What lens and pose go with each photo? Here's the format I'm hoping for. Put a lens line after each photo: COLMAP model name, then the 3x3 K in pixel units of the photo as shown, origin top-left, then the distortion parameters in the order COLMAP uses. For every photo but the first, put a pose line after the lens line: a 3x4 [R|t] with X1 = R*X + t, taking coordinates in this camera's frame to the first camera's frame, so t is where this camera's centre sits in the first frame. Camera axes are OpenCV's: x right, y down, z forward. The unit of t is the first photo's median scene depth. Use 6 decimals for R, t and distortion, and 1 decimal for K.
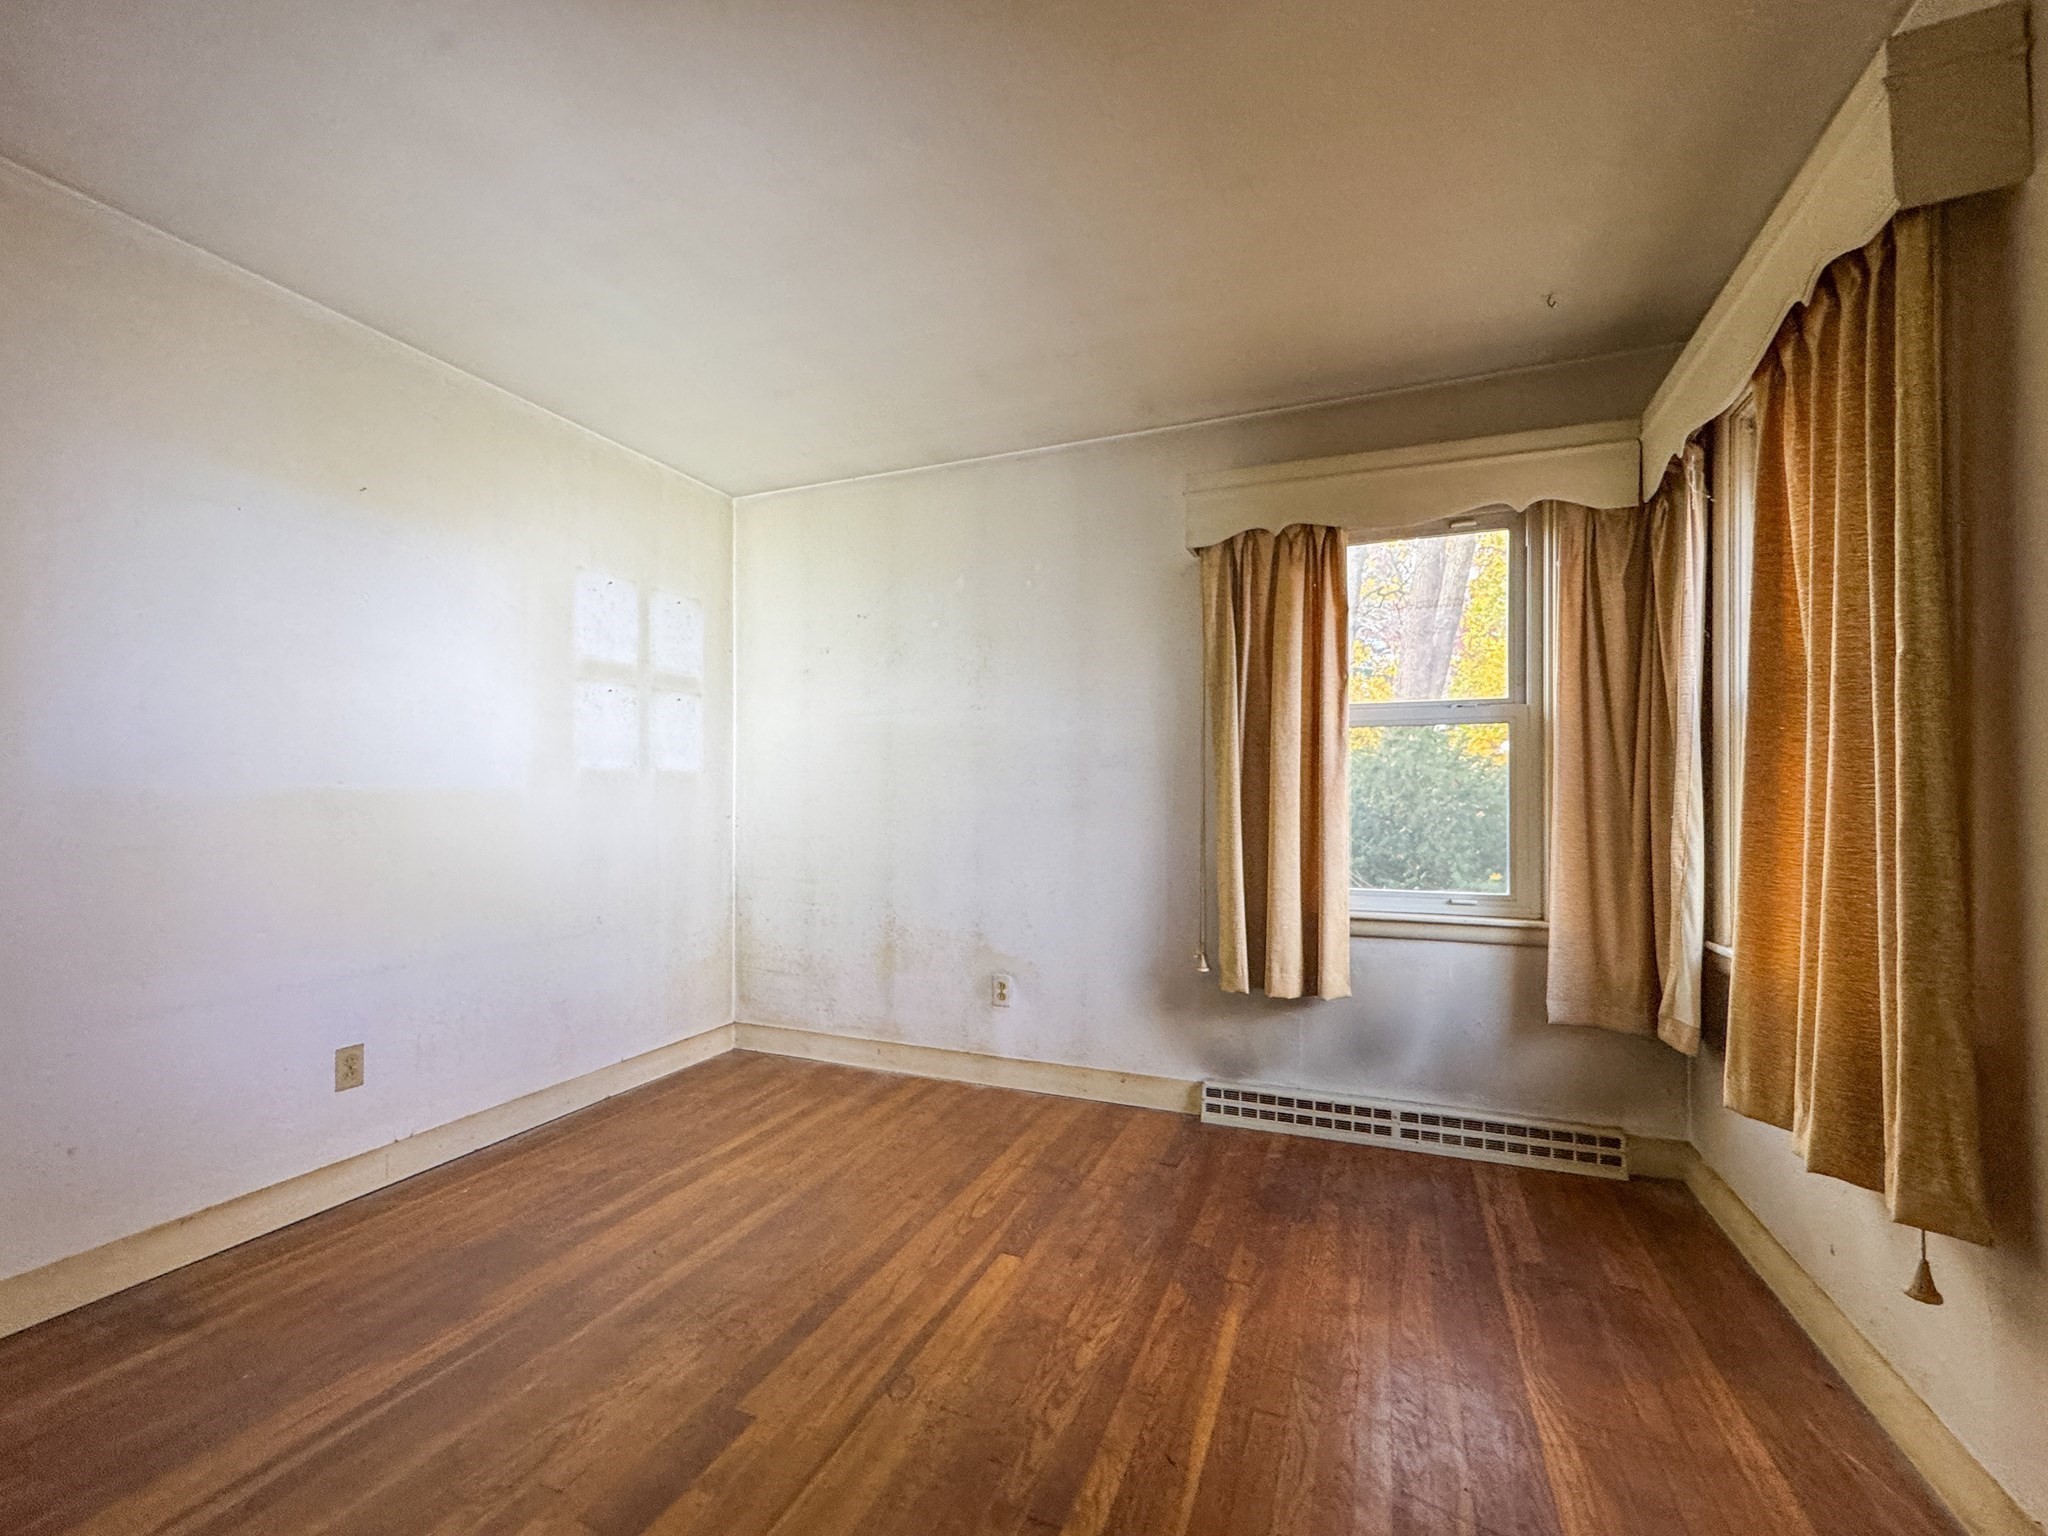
lens RADIAL K [[859.5, 0, 1024.8], [0, 859.5, 791.6], [0, 0, 1]] dist [-0.001885, -0.000141]
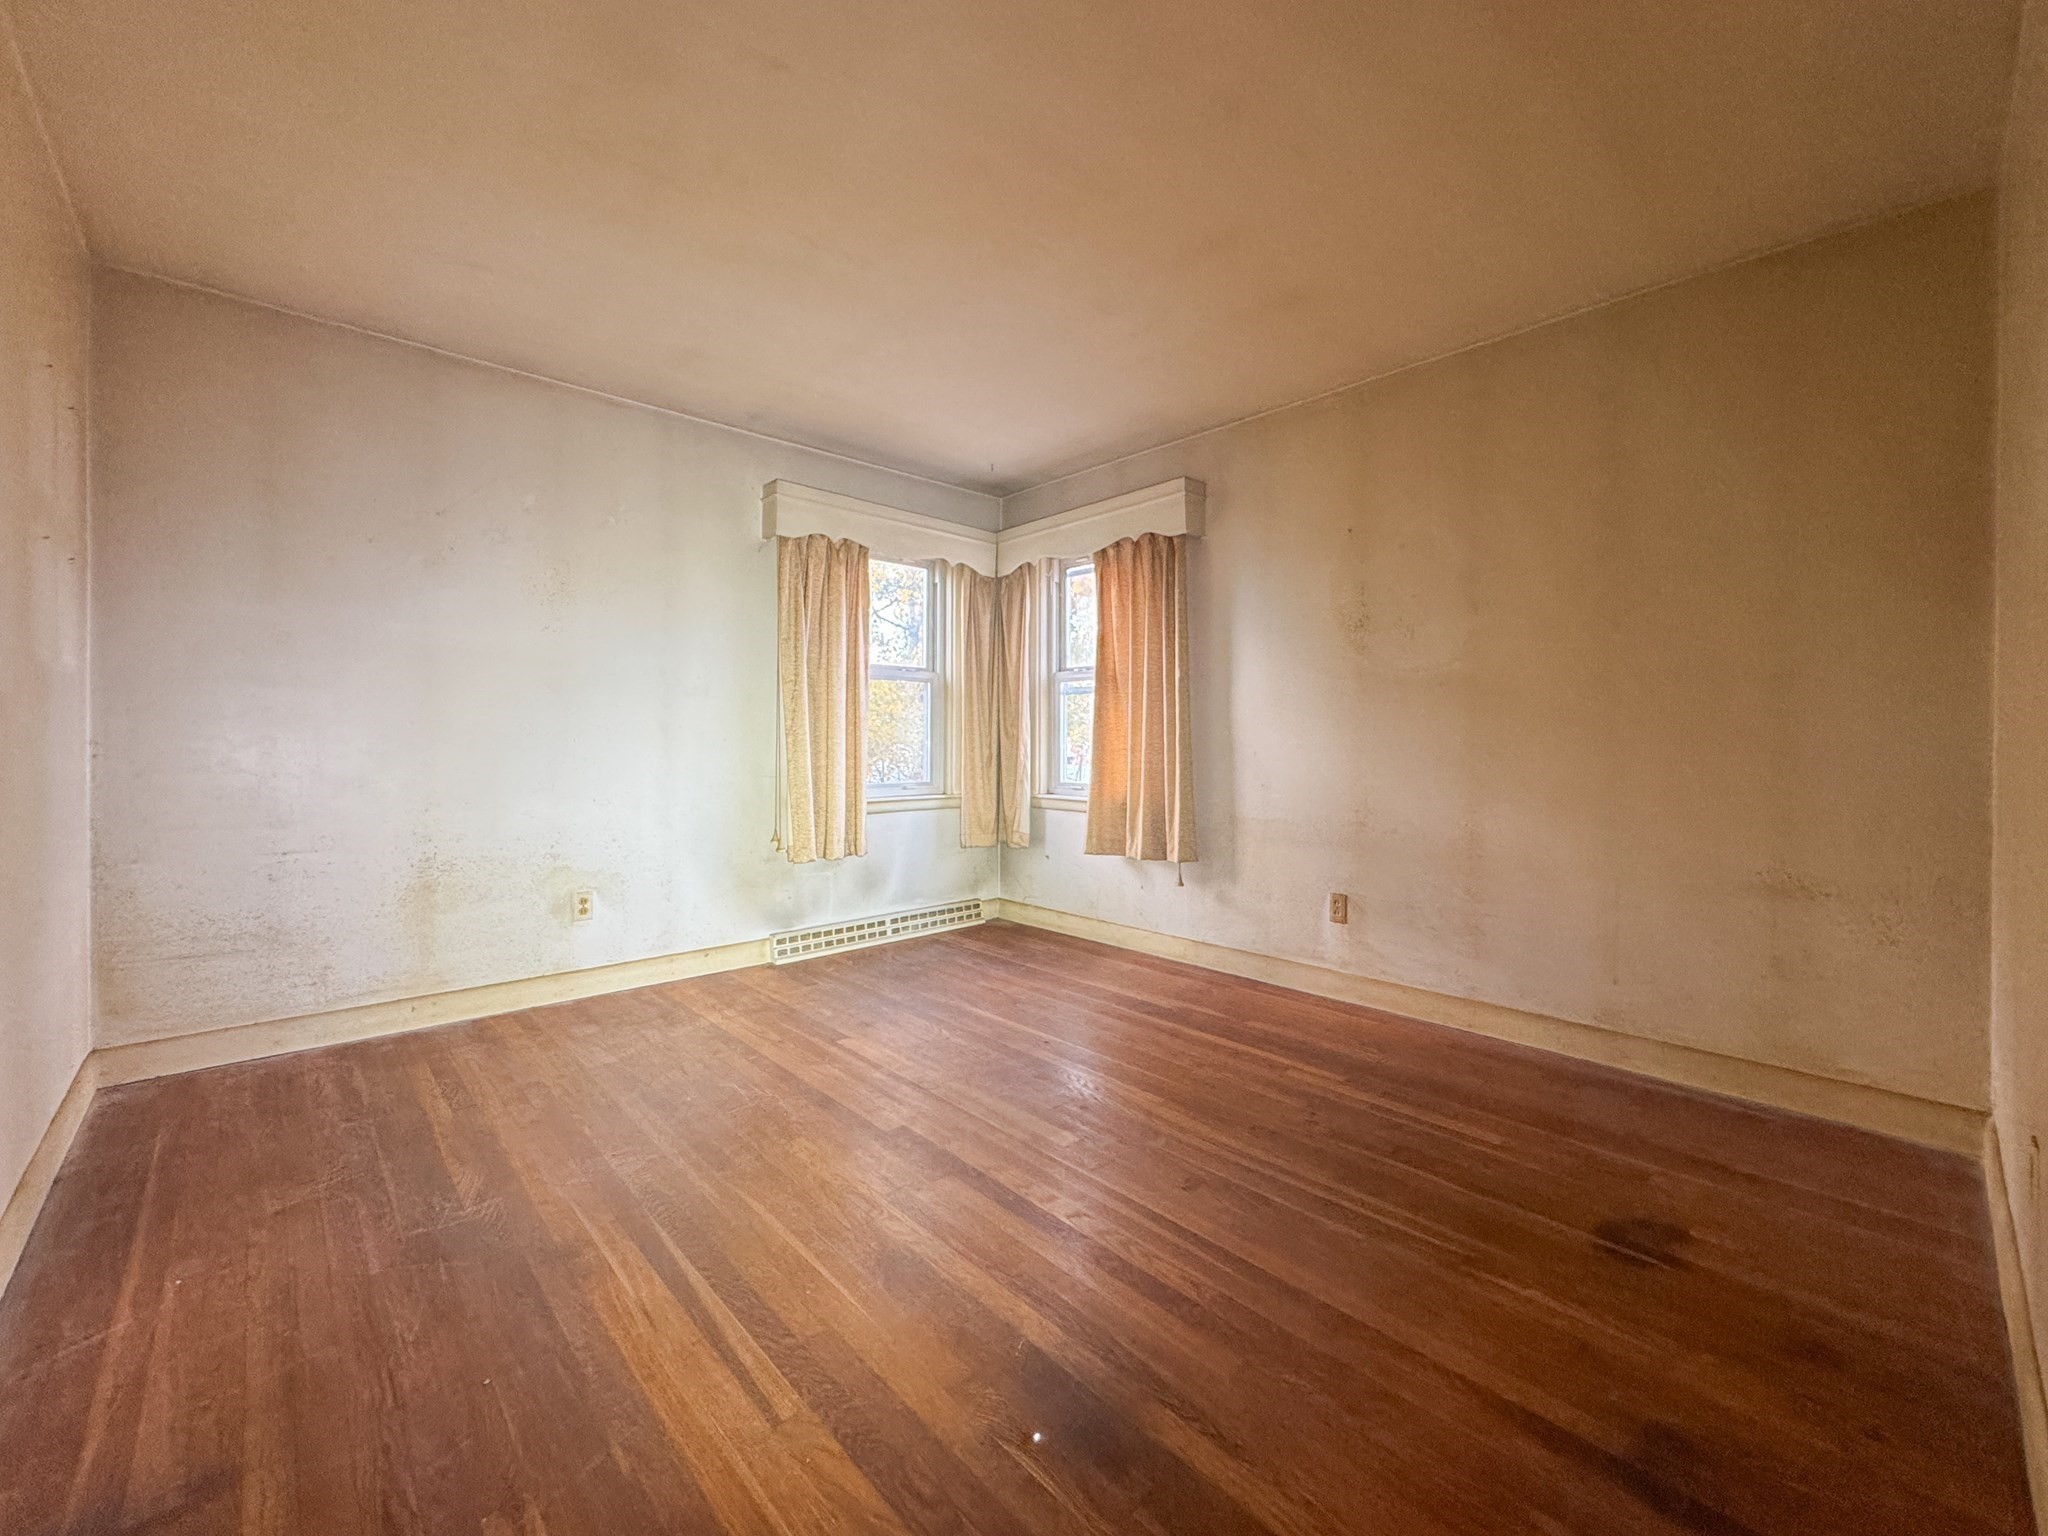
lens RADIAL K [[836.7, 0, 1023.6], [0, 836.7, 736.9], [0, 0, 1]] dist [-0.005342, -0.000076]
pose [[0.420655, 0.003031, 0.907216, -0.878202], [-0.007643, 0.999971, 0.000203, 0.028841], [-0.907188, -0.007019, 0.420666, 0.115192]]
